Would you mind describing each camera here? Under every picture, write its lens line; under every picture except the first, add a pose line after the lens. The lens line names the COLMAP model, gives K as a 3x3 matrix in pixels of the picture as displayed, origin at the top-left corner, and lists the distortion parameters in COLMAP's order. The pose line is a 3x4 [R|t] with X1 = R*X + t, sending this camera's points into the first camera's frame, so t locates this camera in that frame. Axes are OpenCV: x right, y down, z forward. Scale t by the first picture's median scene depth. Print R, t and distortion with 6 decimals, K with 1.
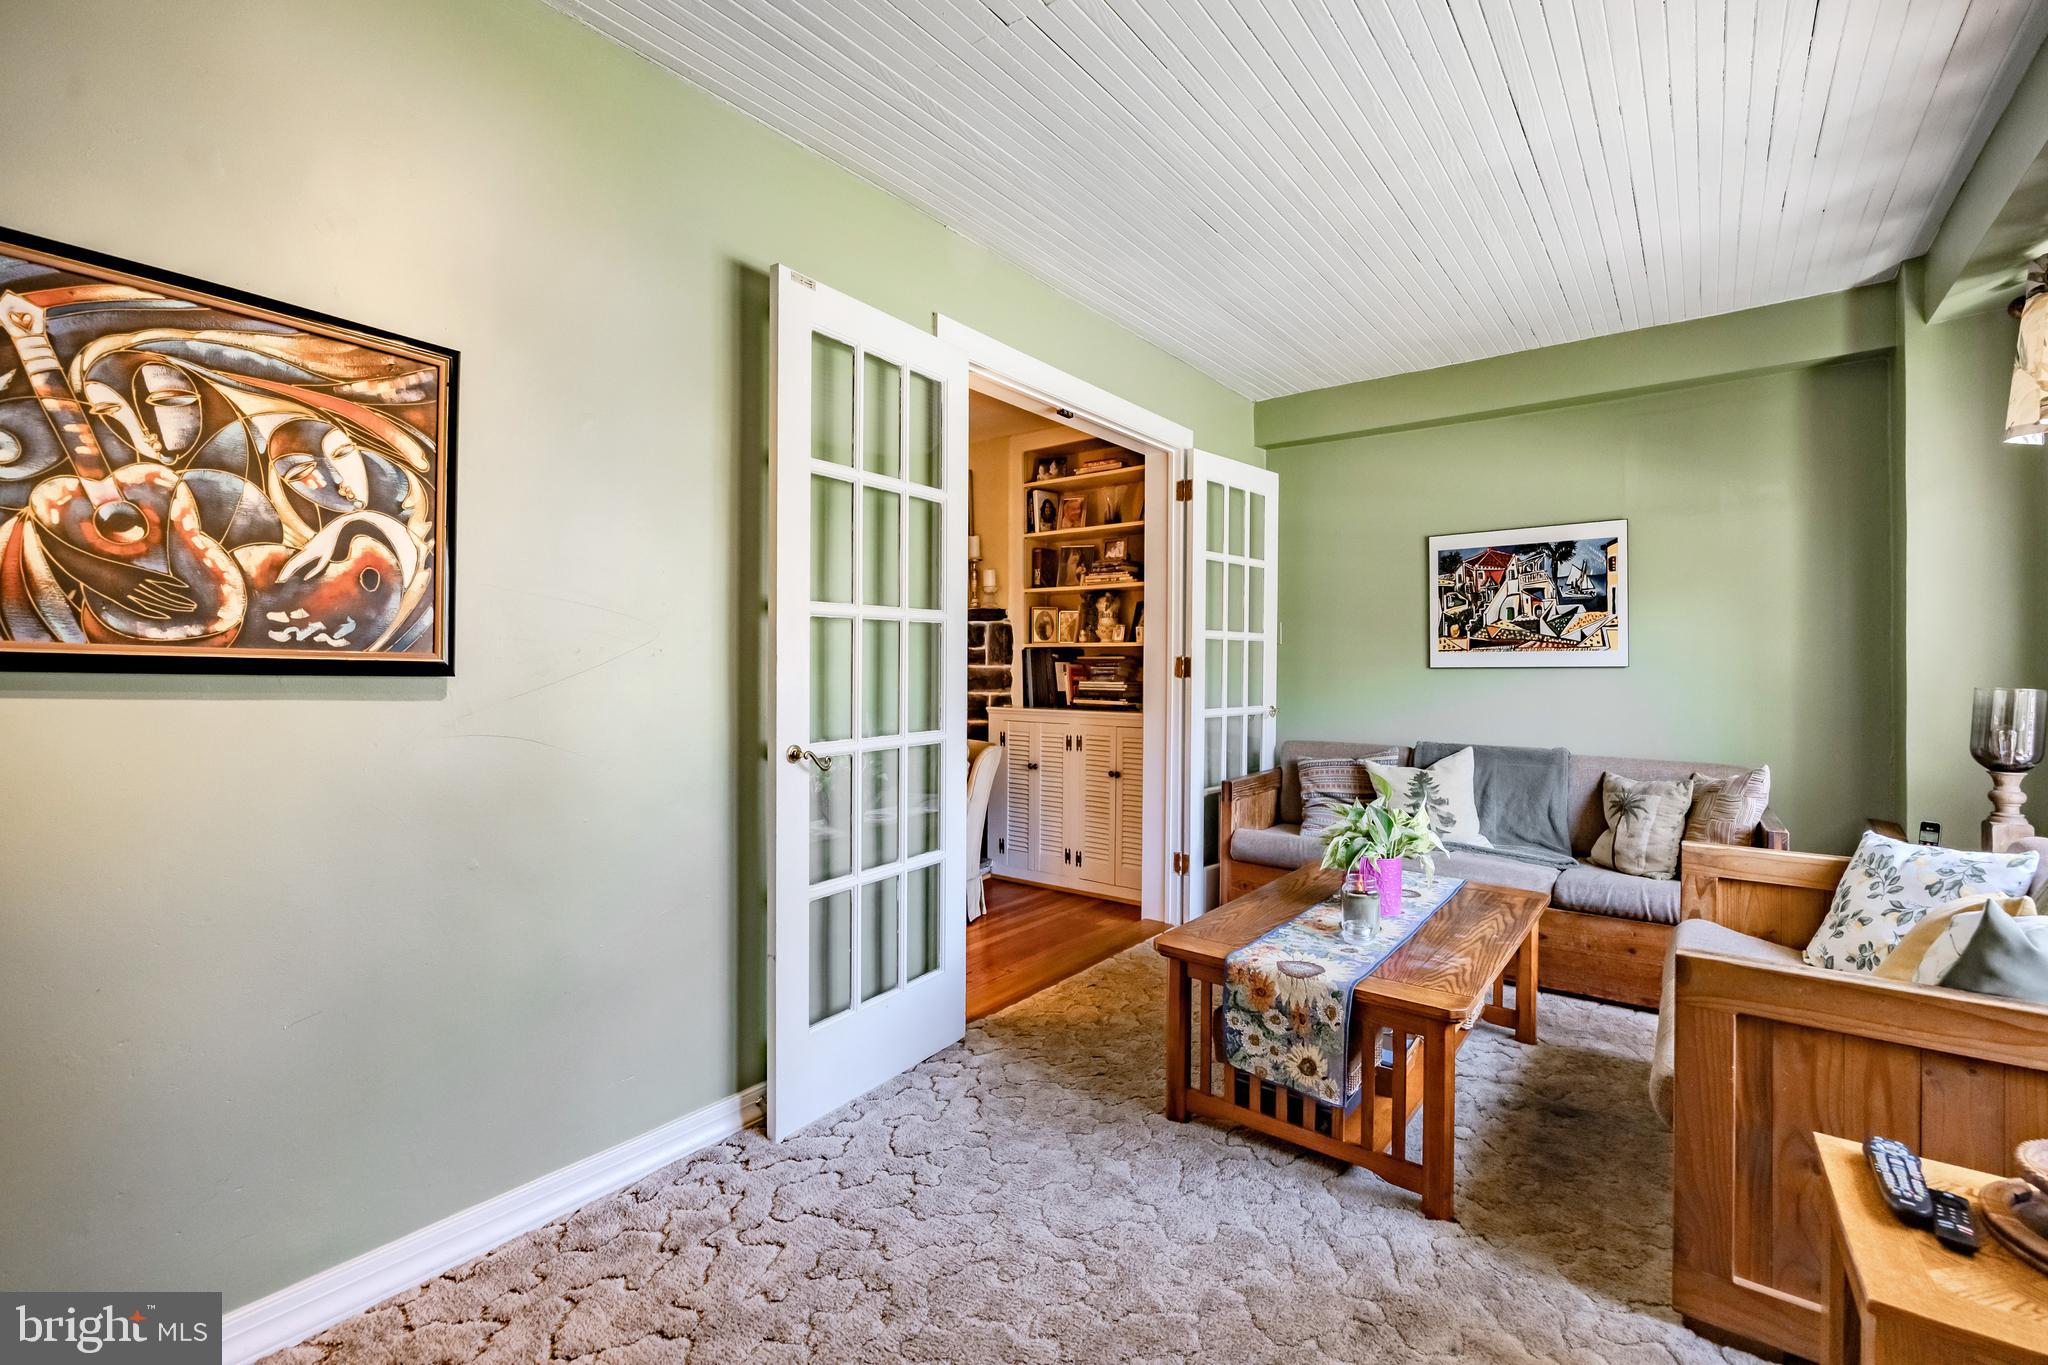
lens RADIAL K [[906.3, 0, 1027.6], [0, 906.3, 666.8], [0, 0, 1]] dist [-0.010939, 0.000737]
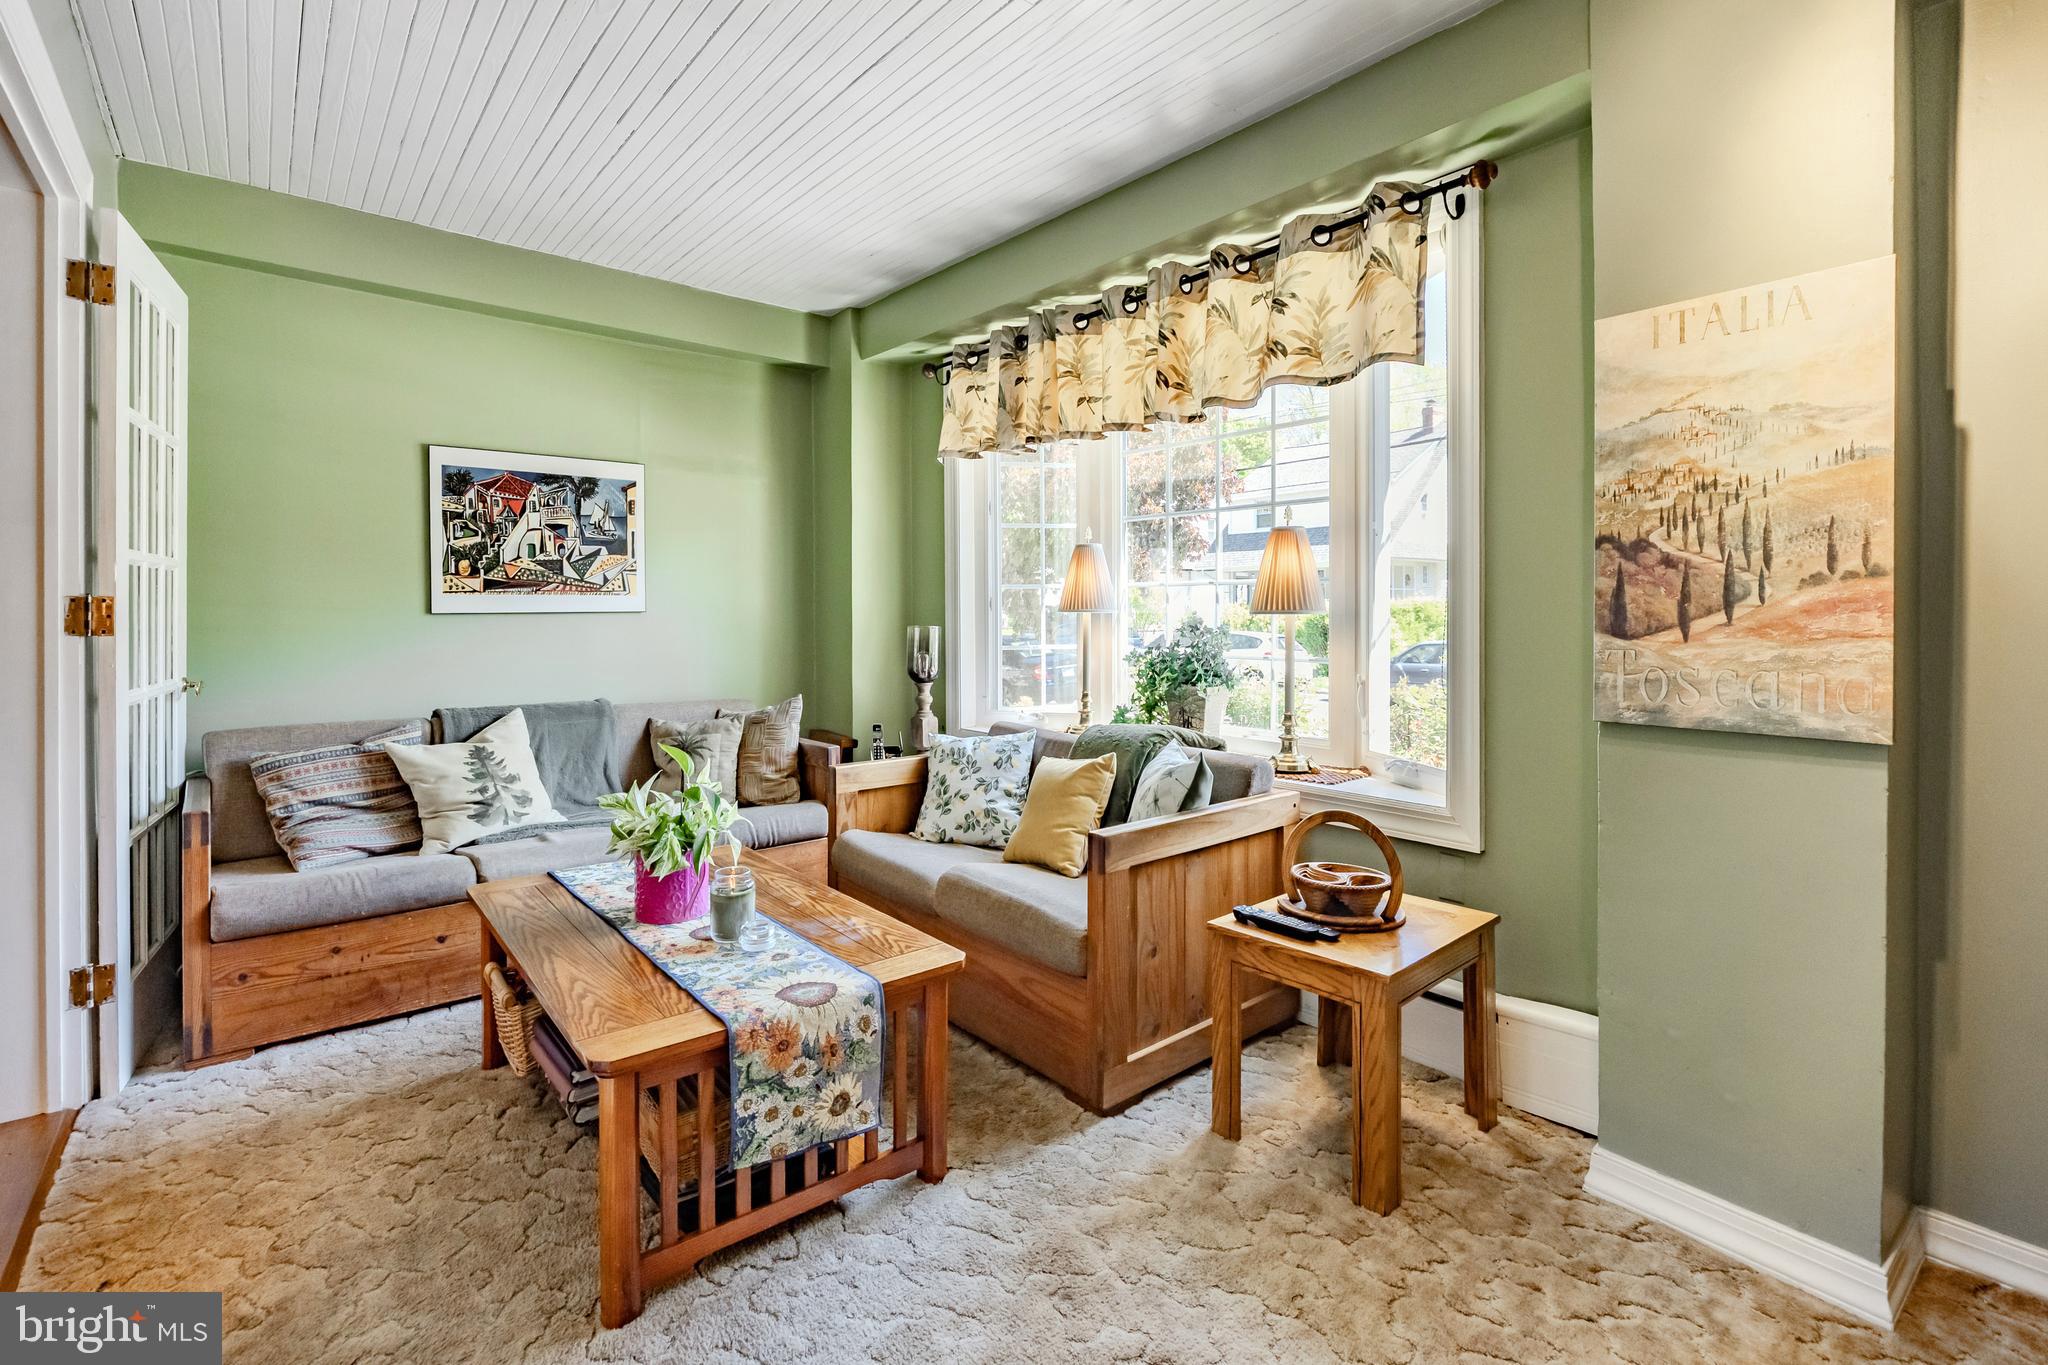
lens RADIAL K [[906.3, 0, 1095.6], [0, 906.3, 616.5], [0, 0, 1]] dist [-0.010939, 0.000737]
pose [[0.179043, -0.009370, 0.983797, -0.243633], [-0.001395, 0.999951, 0.009777, -0.005400], [-0.983840, -0.003123, 0.179021, 0.335447]]
